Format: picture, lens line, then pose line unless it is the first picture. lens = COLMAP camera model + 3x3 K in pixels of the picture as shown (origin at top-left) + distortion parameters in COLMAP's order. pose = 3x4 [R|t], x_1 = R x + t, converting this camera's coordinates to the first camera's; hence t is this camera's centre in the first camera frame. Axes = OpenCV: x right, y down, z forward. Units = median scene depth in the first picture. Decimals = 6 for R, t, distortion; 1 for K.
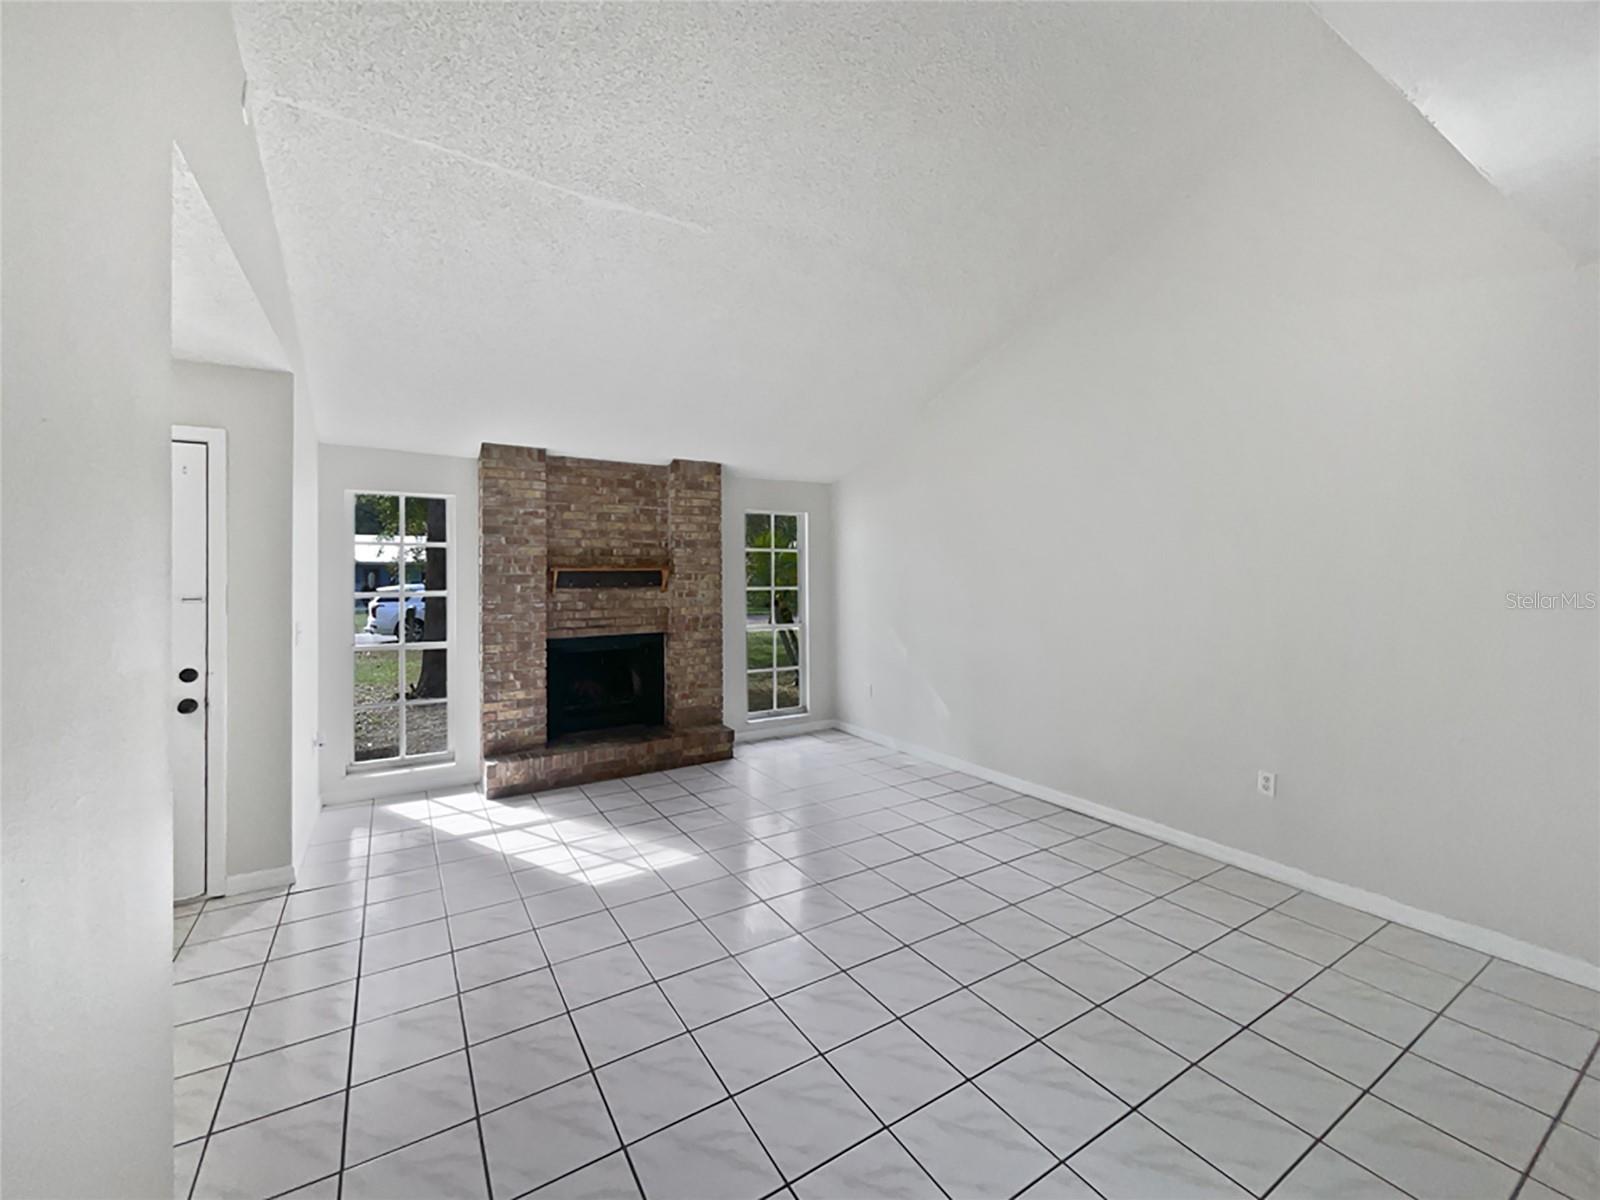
lens RADIAL K [[668.0, 0, 784.4], [0, 668.0, 557.9], [0, 0, 1]] dist [0.000401, 0.000077]
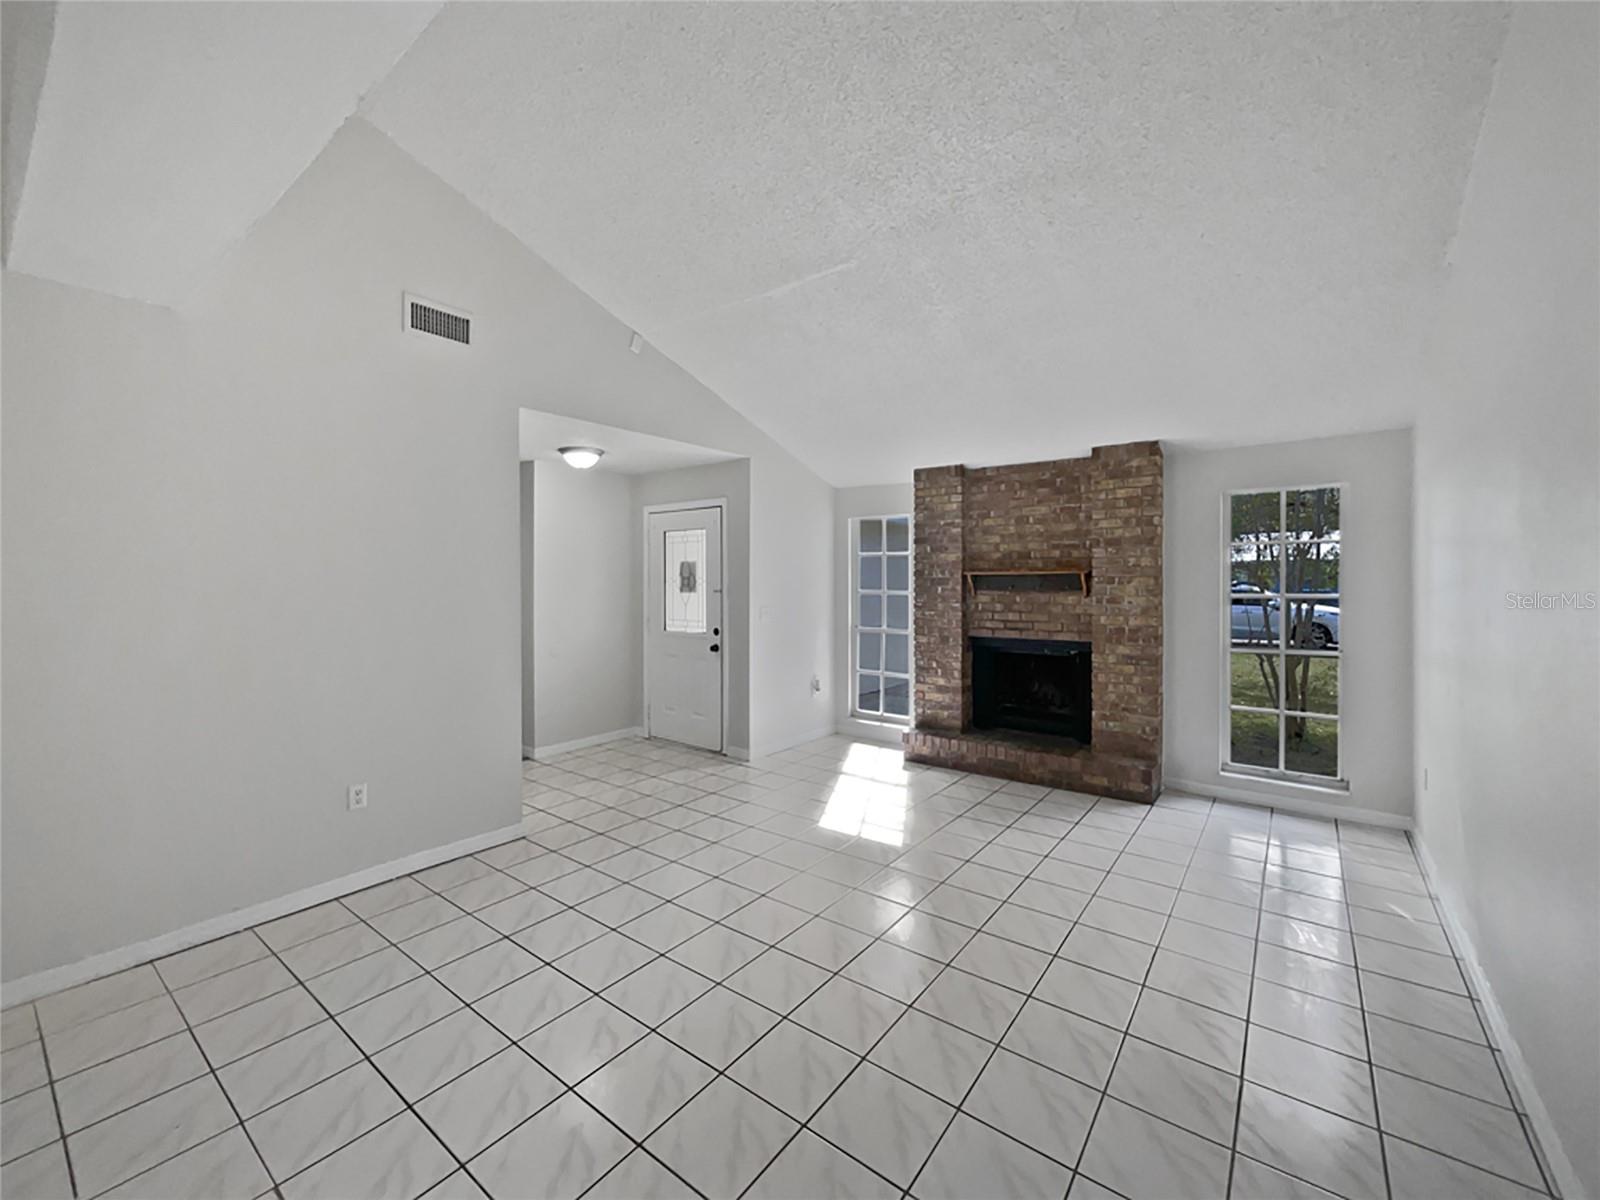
lens RADIAL K [[662.2, 0, 790.6], [0, 662.2, 573.3], [0, 0, 1]] dist [0.000658, 0.000049]
pose [[0.347482, -0.003214, -0.937681, 0.545326], [0.024437, 0.999686, 0.005629, 0.004190], [0.937368, -0.024870, 0.347451, 0.331947]]
